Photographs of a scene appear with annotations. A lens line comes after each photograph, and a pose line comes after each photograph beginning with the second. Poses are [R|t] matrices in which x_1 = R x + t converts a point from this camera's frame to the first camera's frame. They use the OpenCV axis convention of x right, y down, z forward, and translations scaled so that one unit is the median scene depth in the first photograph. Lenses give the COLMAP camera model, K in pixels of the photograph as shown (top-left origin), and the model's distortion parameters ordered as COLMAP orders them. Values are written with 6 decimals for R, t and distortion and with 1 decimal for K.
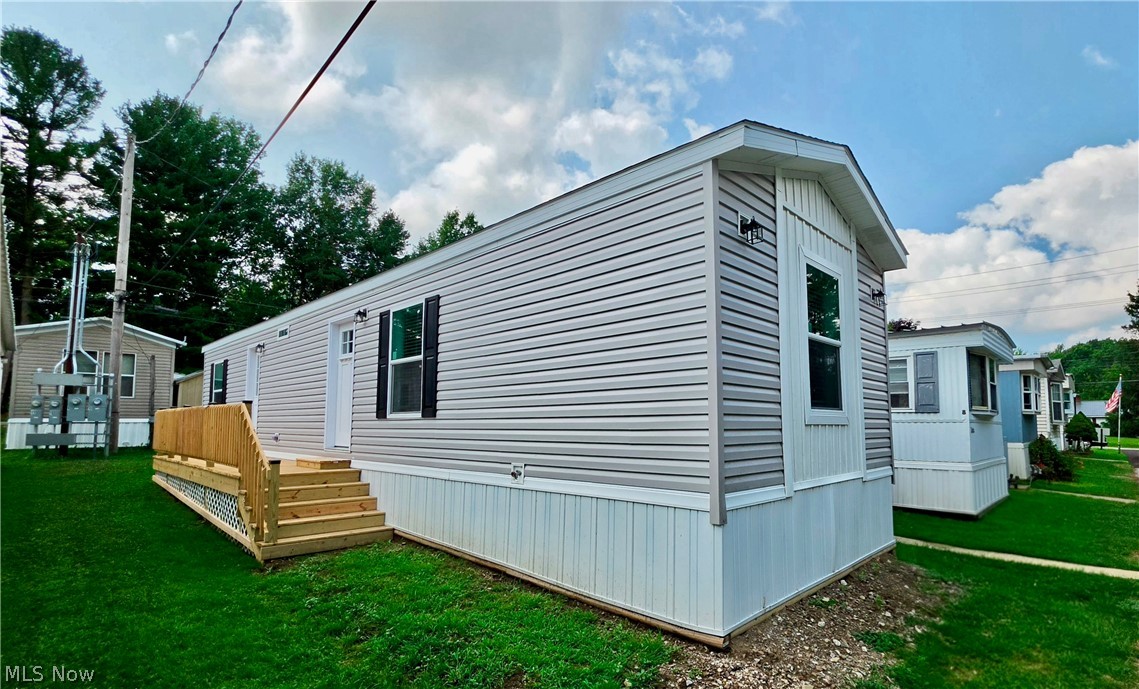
lens RADIAL K [[549.8, 0, 583.0], [0, 549.8, 385.7], [0, 0, 1]] dist [-0.000480, 0.000607]
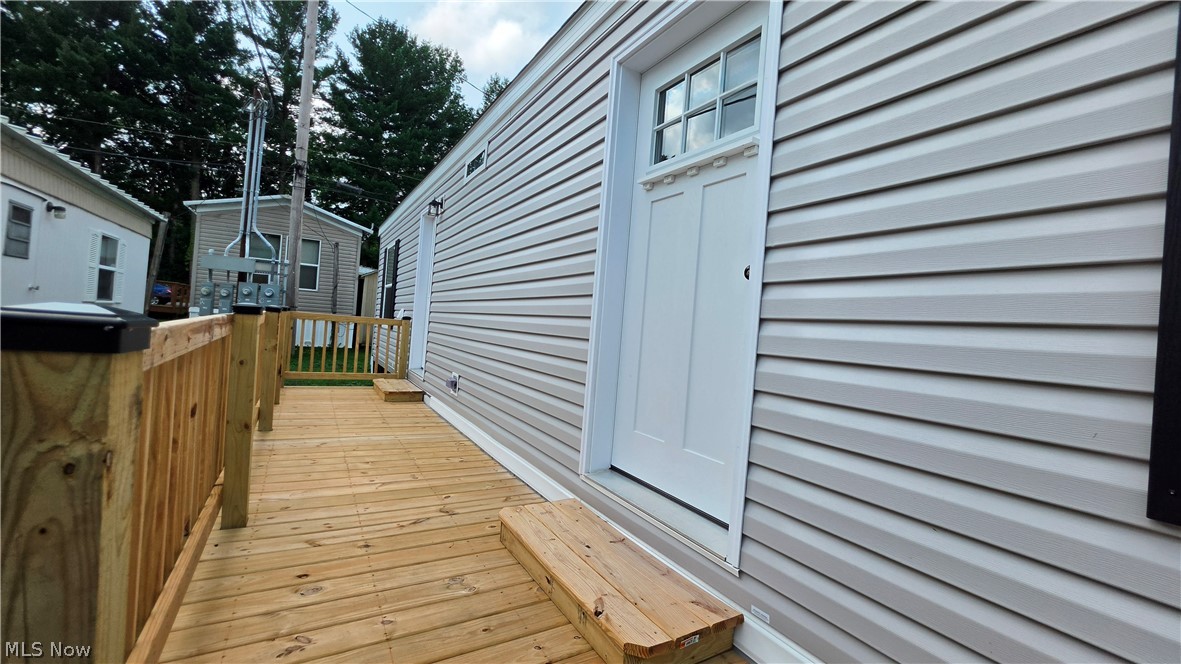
lens RADIAL K [[465.7, 0, 590.8], [0, 465.7, 333.8], [0, 0, 1]] dist [-0.011270, -0.000293]
pose [[0.966770, 0.072771, -0.245072, -0.239373], [-0.055298, 0.995462, 0.077448, 0.009303], [0.249596, -0.061322, 0.966406, 0.442757]]
